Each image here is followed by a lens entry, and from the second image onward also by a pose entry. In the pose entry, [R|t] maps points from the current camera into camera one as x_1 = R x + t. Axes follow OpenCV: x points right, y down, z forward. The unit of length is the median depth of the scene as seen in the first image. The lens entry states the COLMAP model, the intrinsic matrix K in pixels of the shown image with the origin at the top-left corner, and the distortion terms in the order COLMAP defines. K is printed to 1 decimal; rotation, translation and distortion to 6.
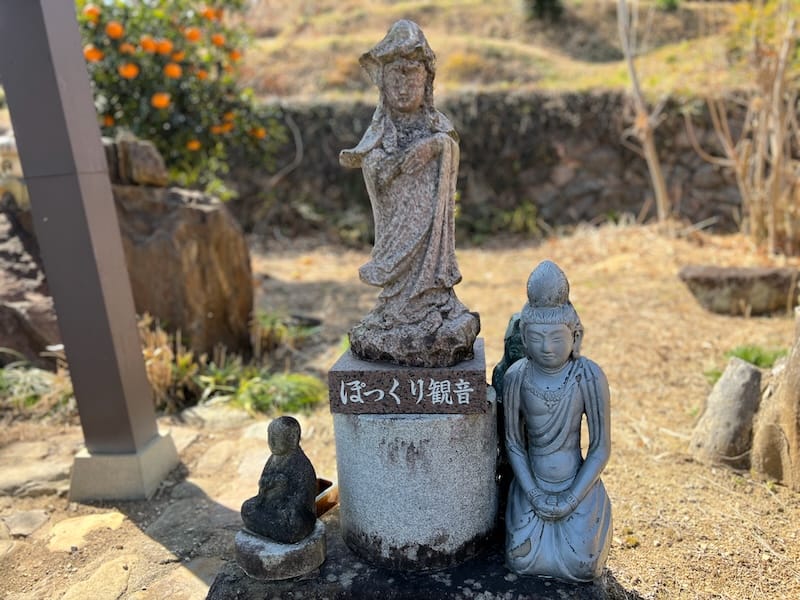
lens RADIAL K [[608.0, 0, 398.6], [0, 608.0, 299.1], [0, 0, 1]] dist [0.012358, -0.013829]
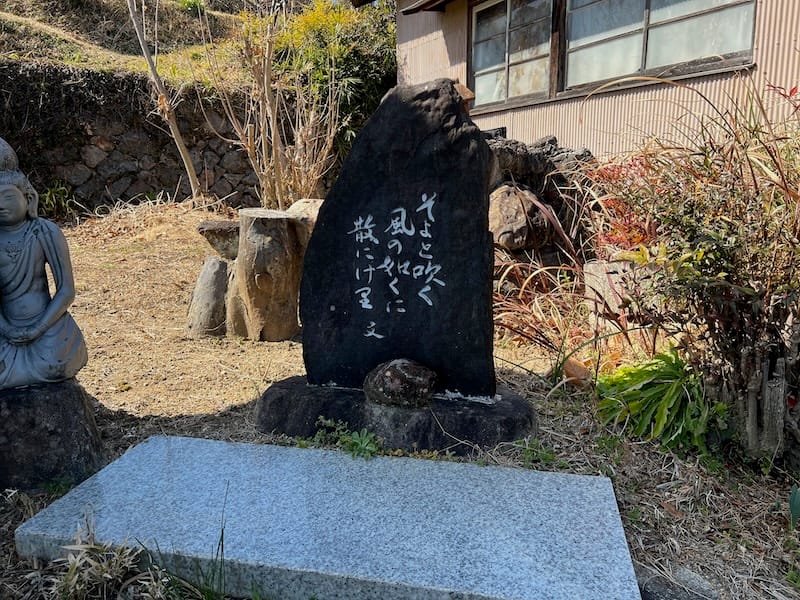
lens RADIAL K [[608.0, 0, 399.1], [0, 608.0, 301.9], [0, 0, 1]] dist [0.012358, -0.013829]
pose [[0.775666, -0.115852, 0.620419, 0.018341], [0.115361, 0.992473, 0.041099, 0.067716], [-0.620511, 0.039693, 0.783193, -0.094264]]
